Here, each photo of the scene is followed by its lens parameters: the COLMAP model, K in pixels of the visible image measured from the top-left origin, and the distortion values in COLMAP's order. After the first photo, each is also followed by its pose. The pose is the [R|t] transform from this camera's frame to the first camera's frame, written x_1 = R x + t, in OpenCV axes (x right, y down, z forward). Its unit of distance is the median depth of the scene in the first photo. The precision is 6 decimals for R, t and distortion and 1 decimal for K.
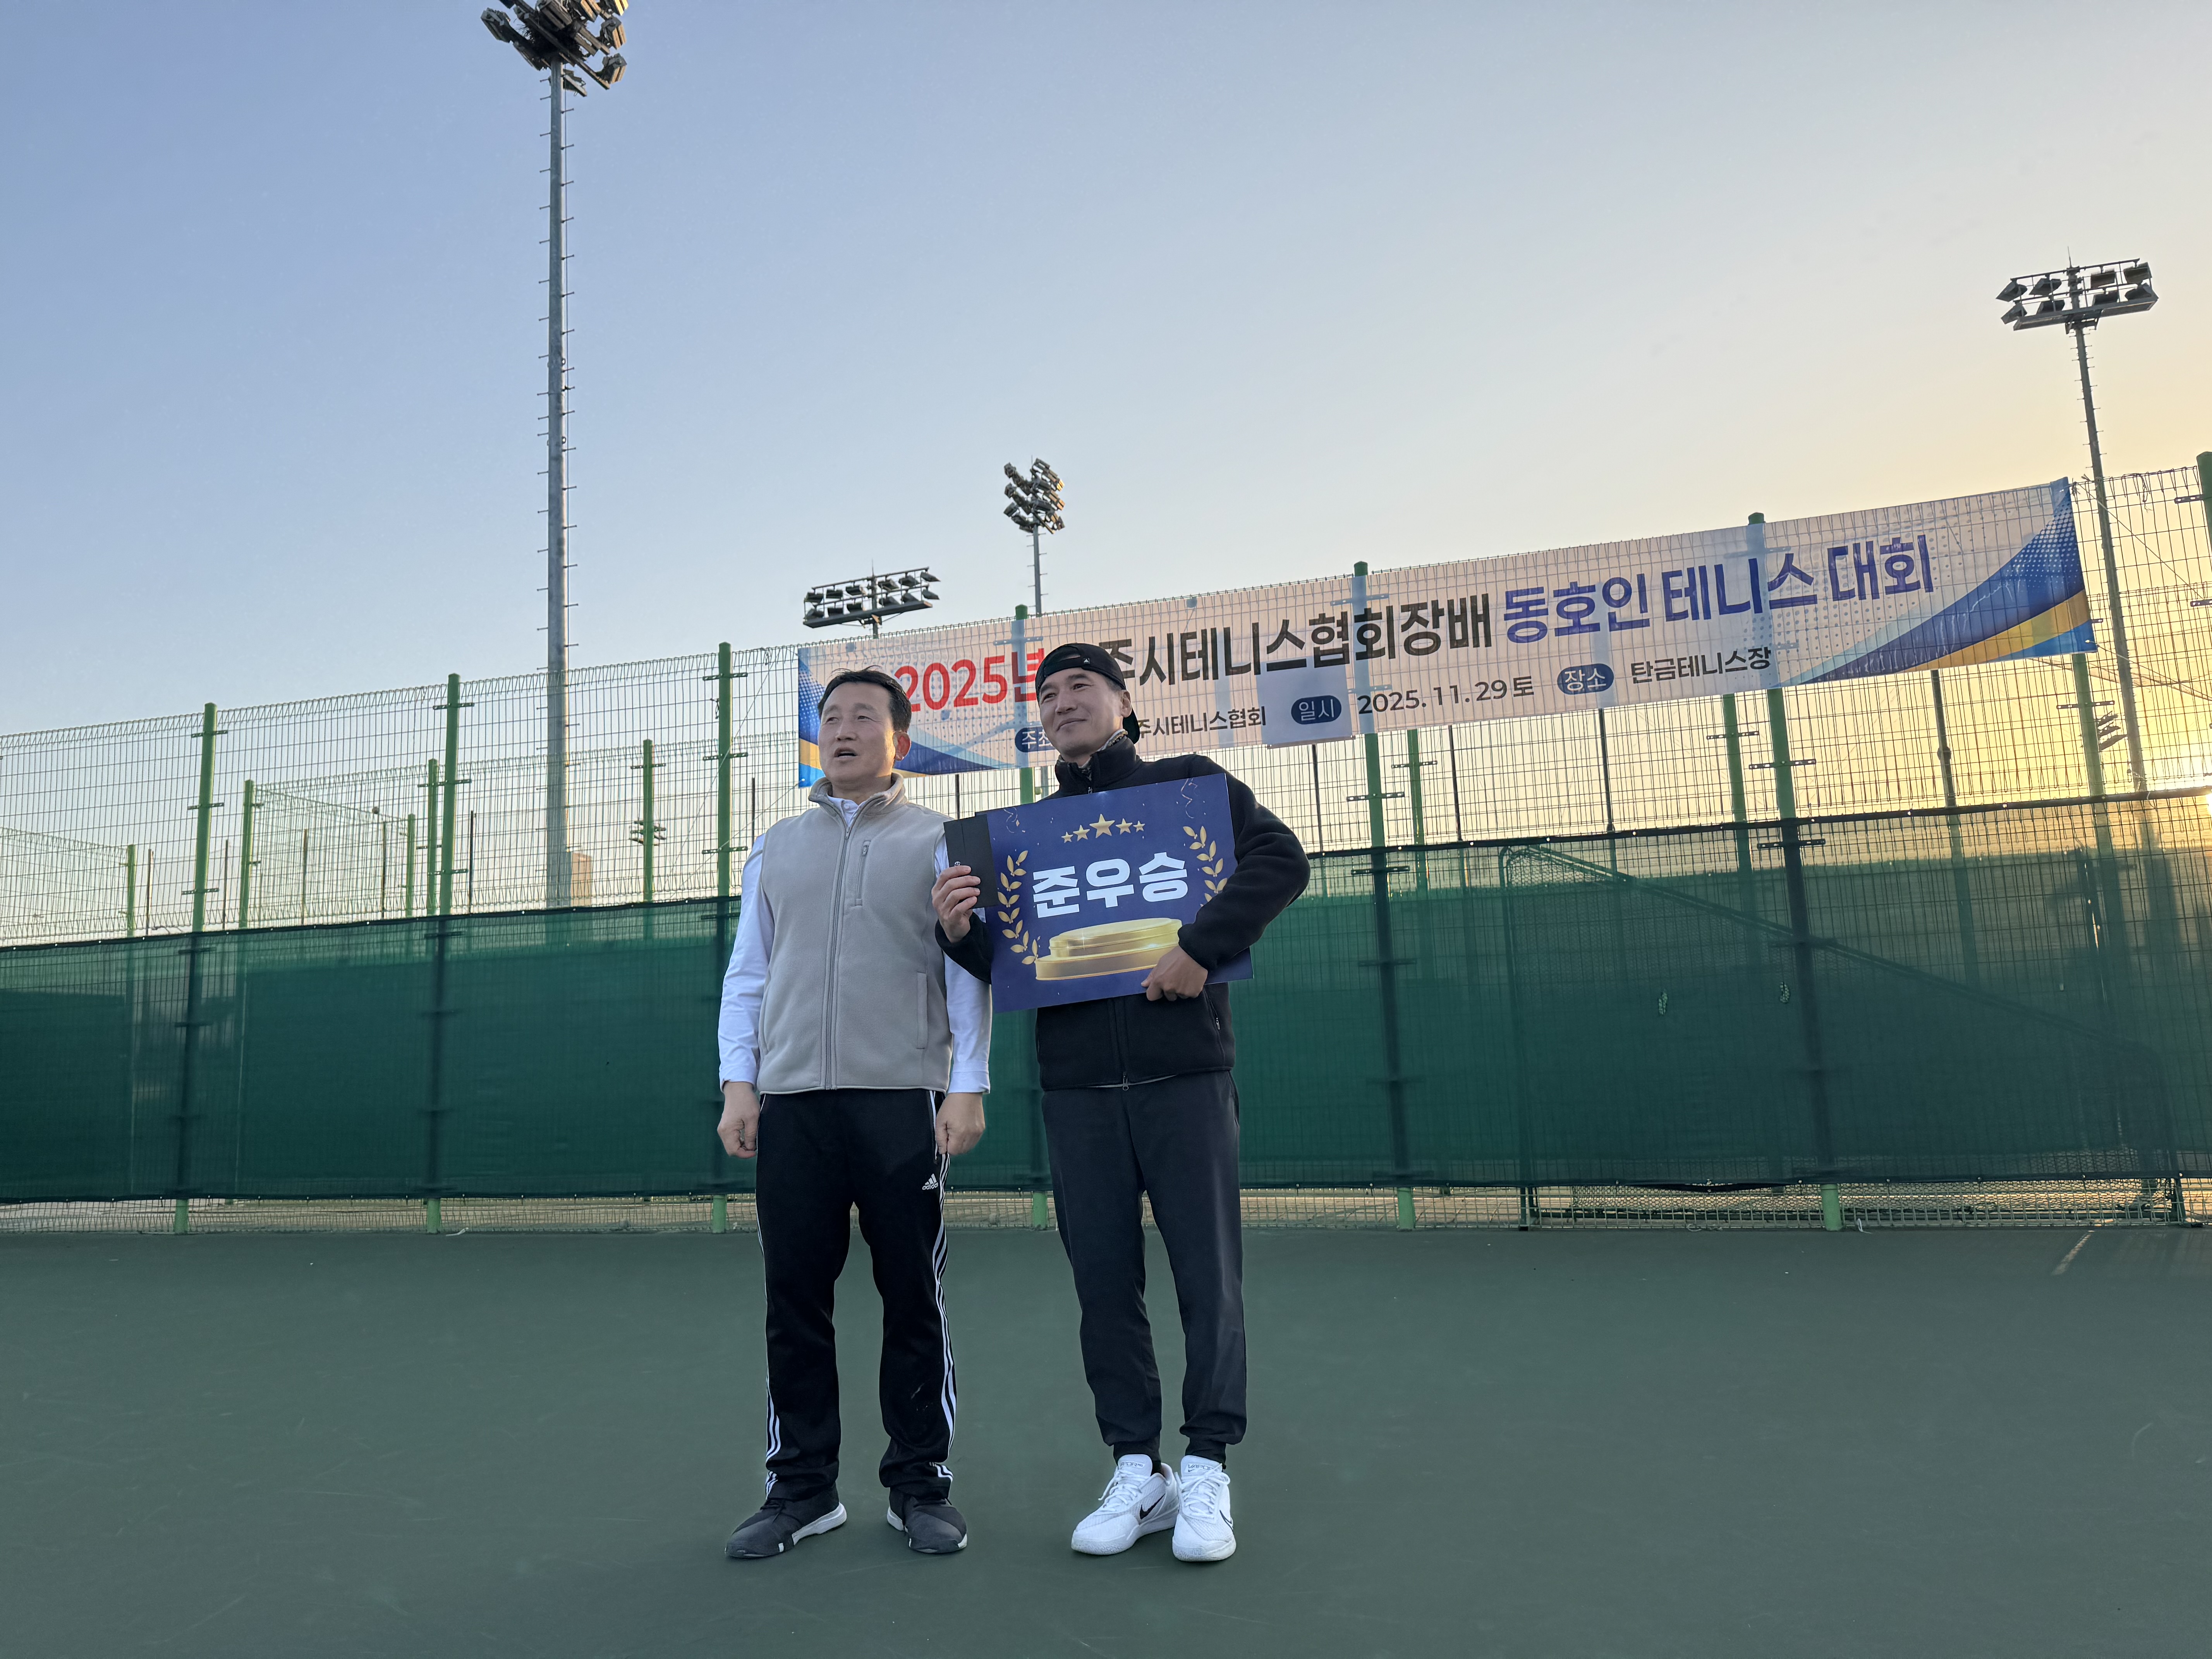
lens RADIAL K [[1543.0, 0, 1087.1], [0, 1543.0, 846.5], [0, 0, 1]] dist [-0.002276, -0.019968]
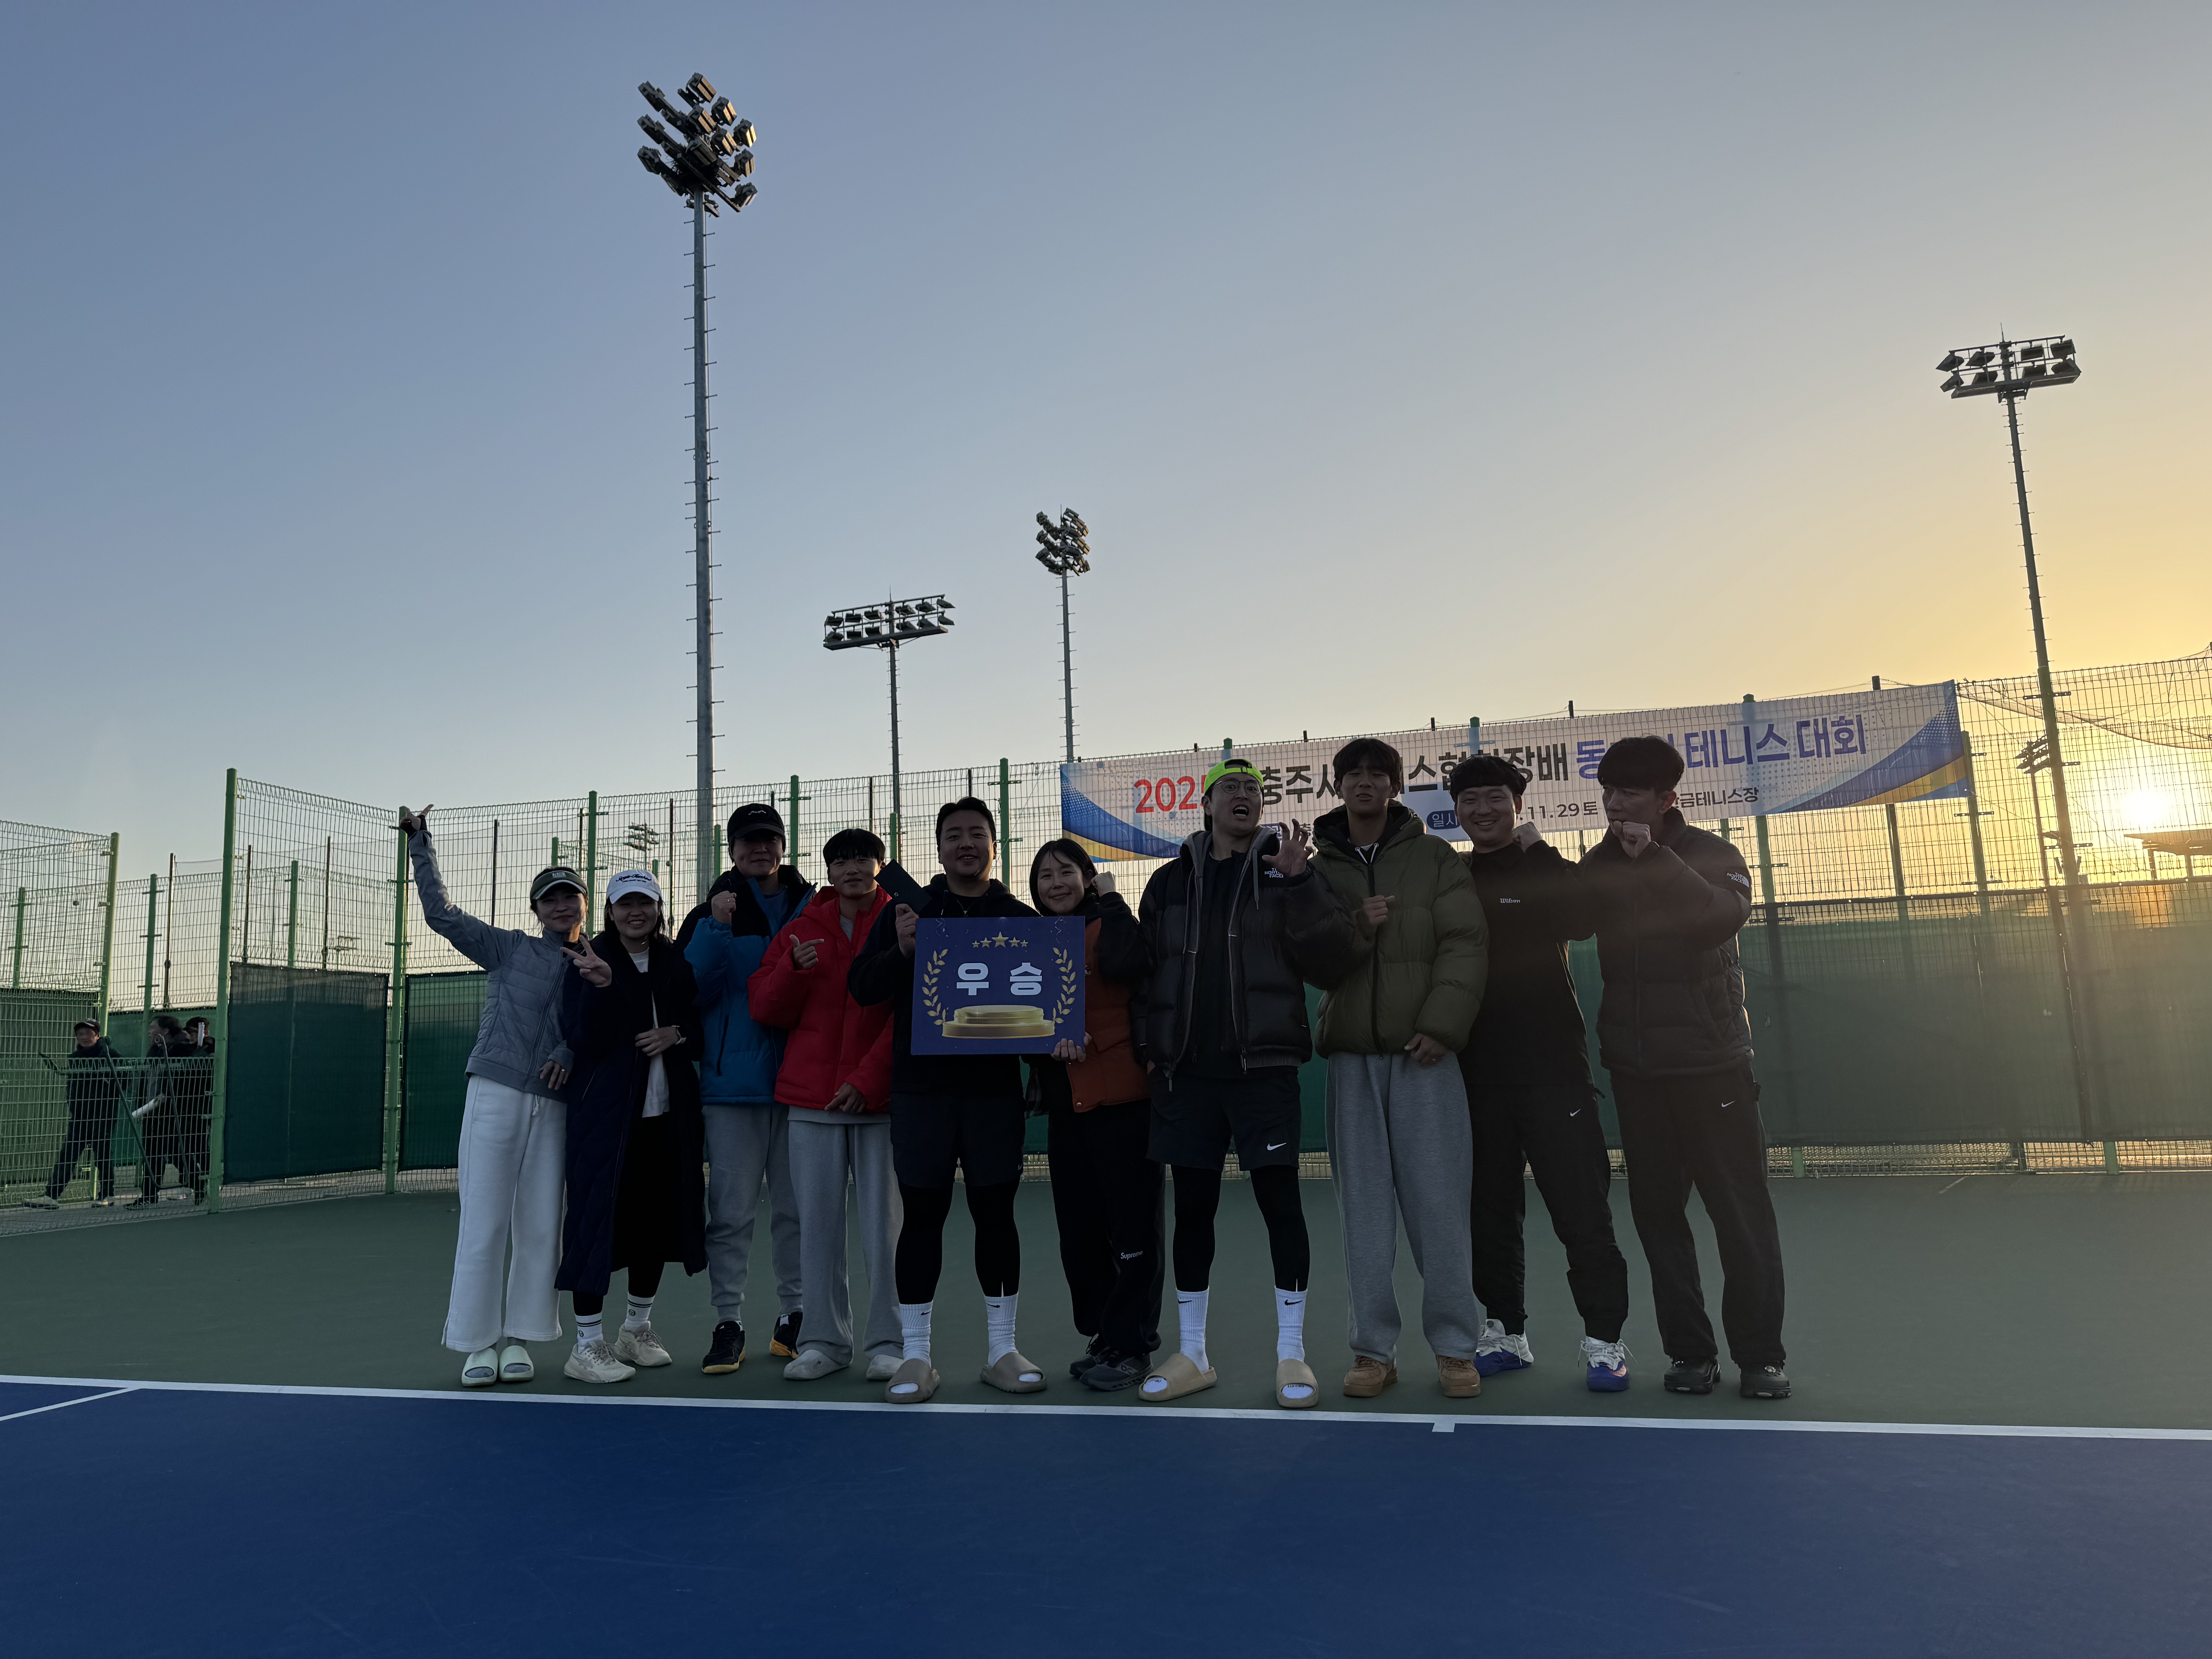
lens RADIAL K [[1543.0, 0, 1095.7], [0, 1543.0, 827.7], [0, 0, 1]] dist [-0.002276, -0.019968]
pose [[0.999488, 0.008477, 0.030847, -0.206685], [-0.008078, 0.999883, -0.013026, -0.056035], [-0.030954, 0.012771, 0.999439, -0.399485]]
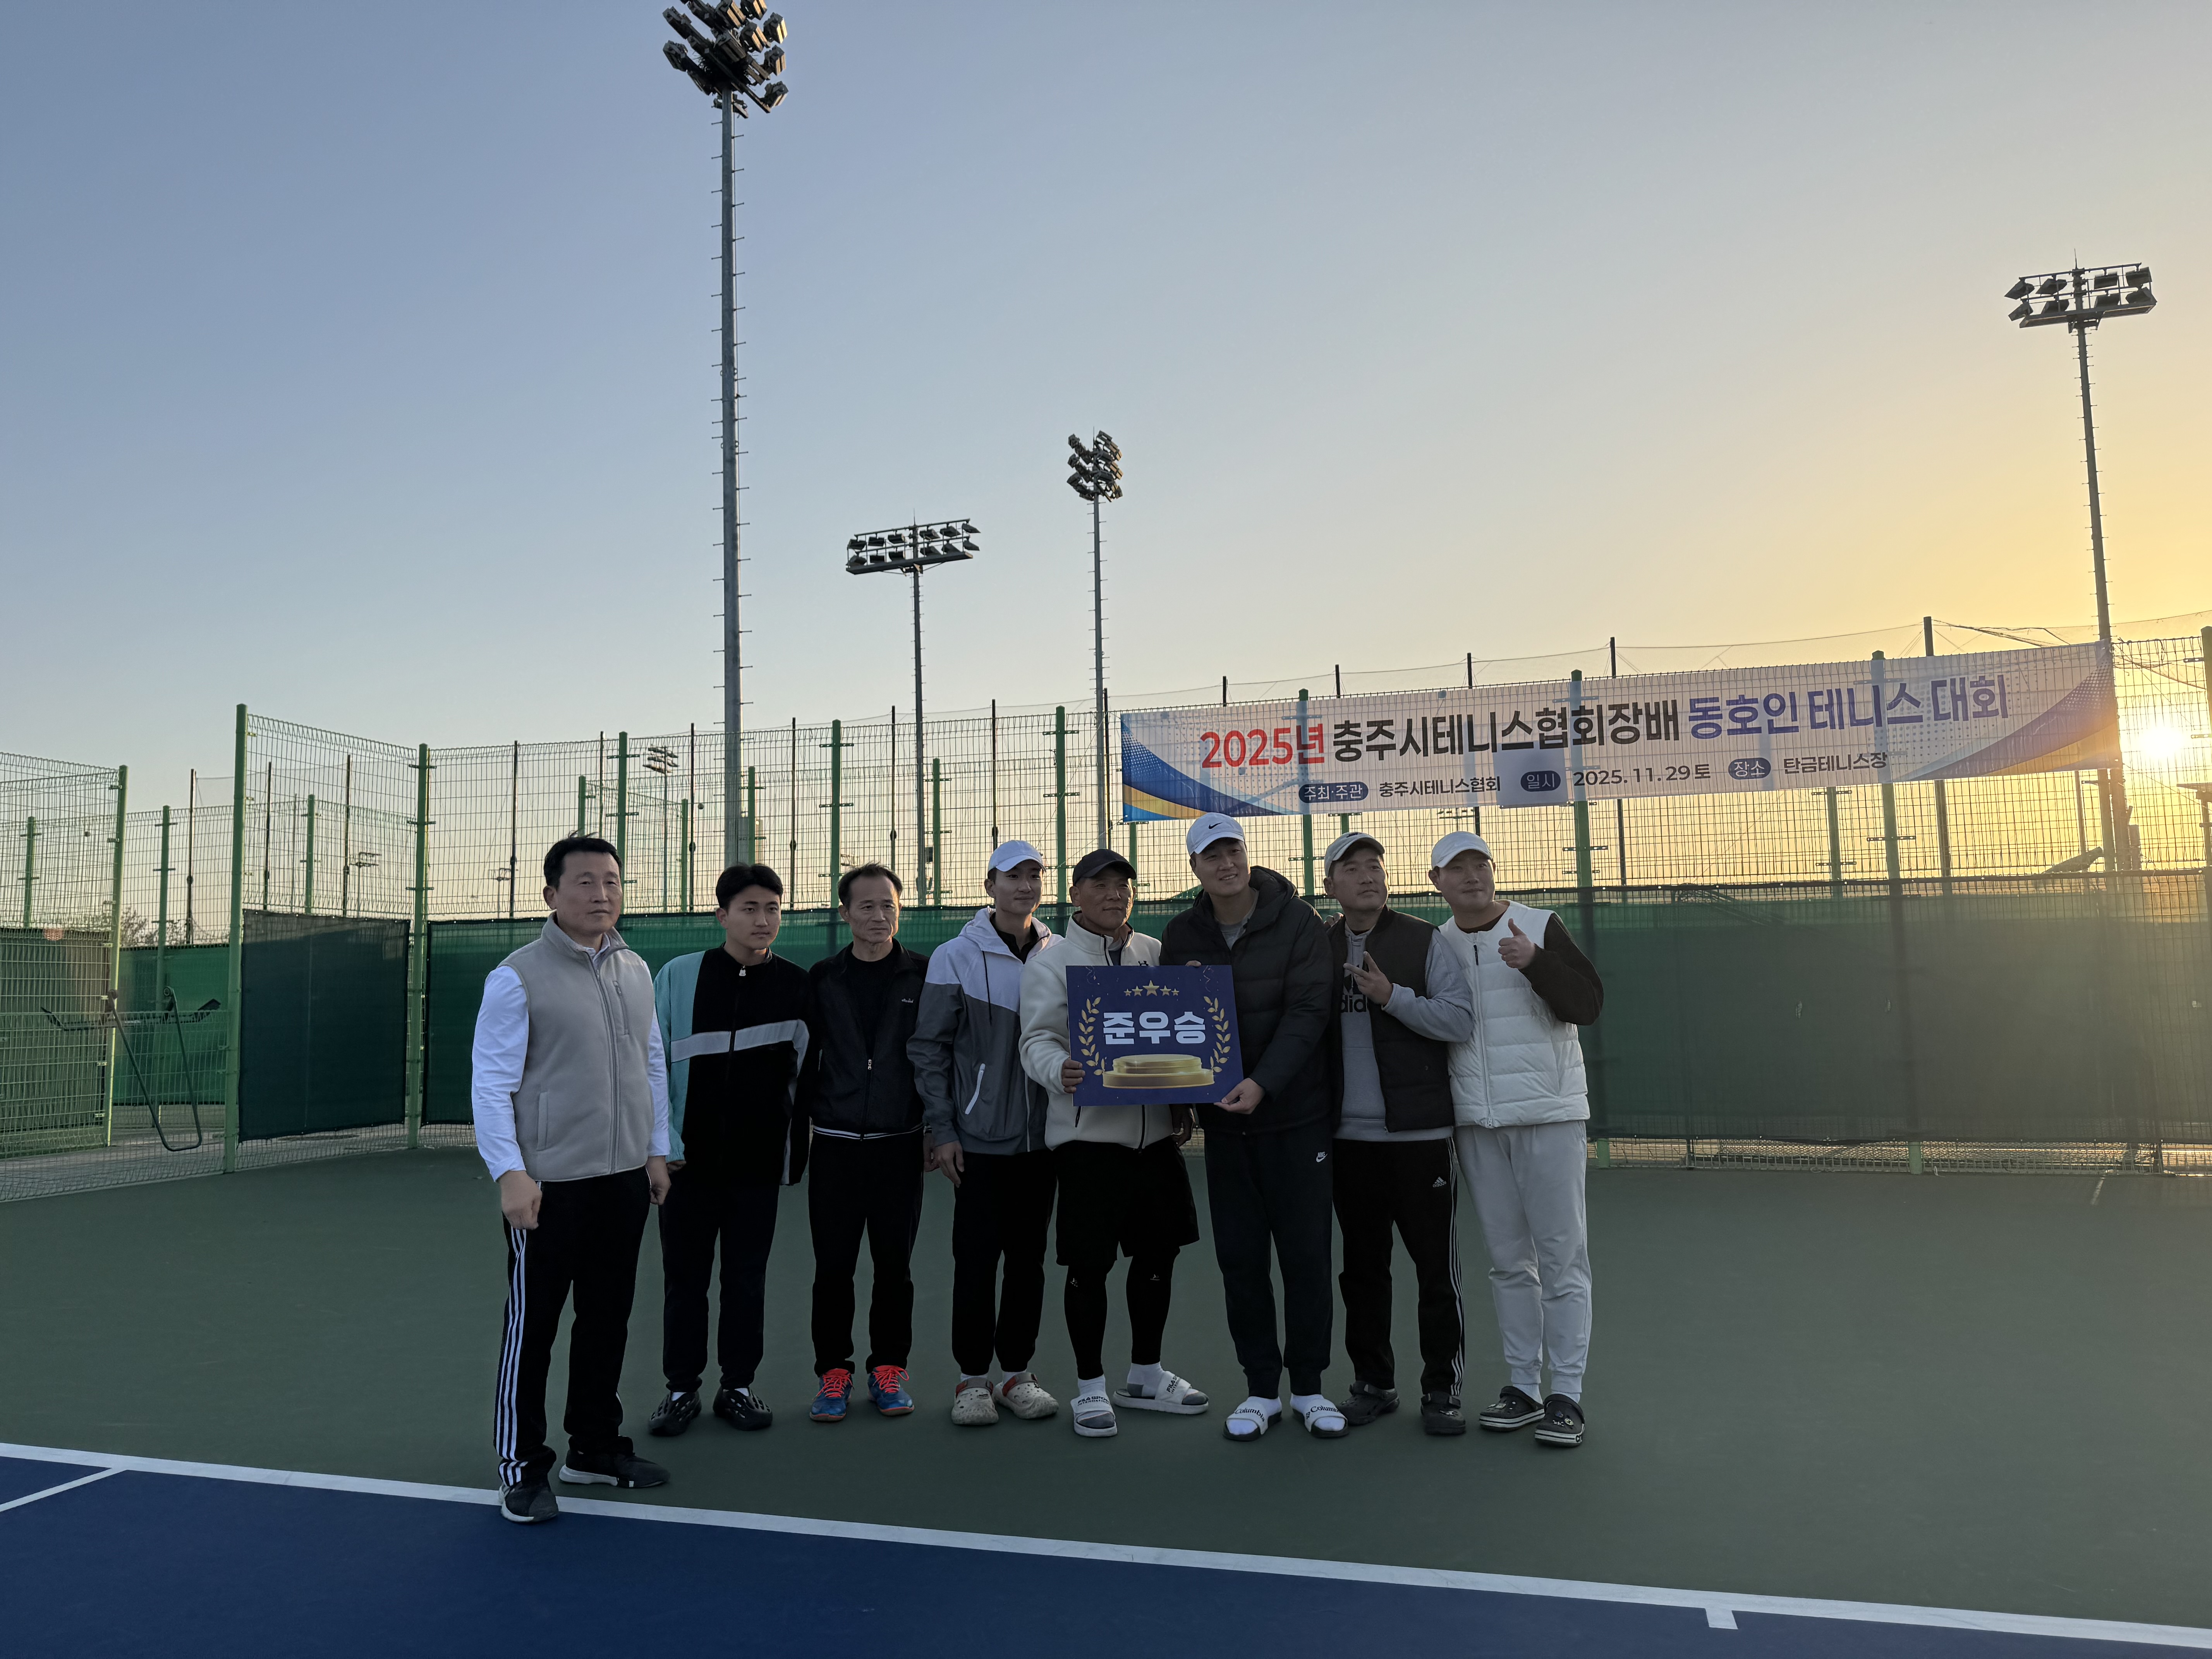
lens RADIAL K [[1543.0, 0, 1089.2], [0, 1543.0, 838.7], [0, 0, 1]] dist [-0.002276, -0.019968]
pose [[0.999589, 0.022565, 0.017675, -0.246122], [-0.023288, 0.998854, 0.041824, -0.079792], [-0.016711, -0.042218, 0.998969, -0.307084]]
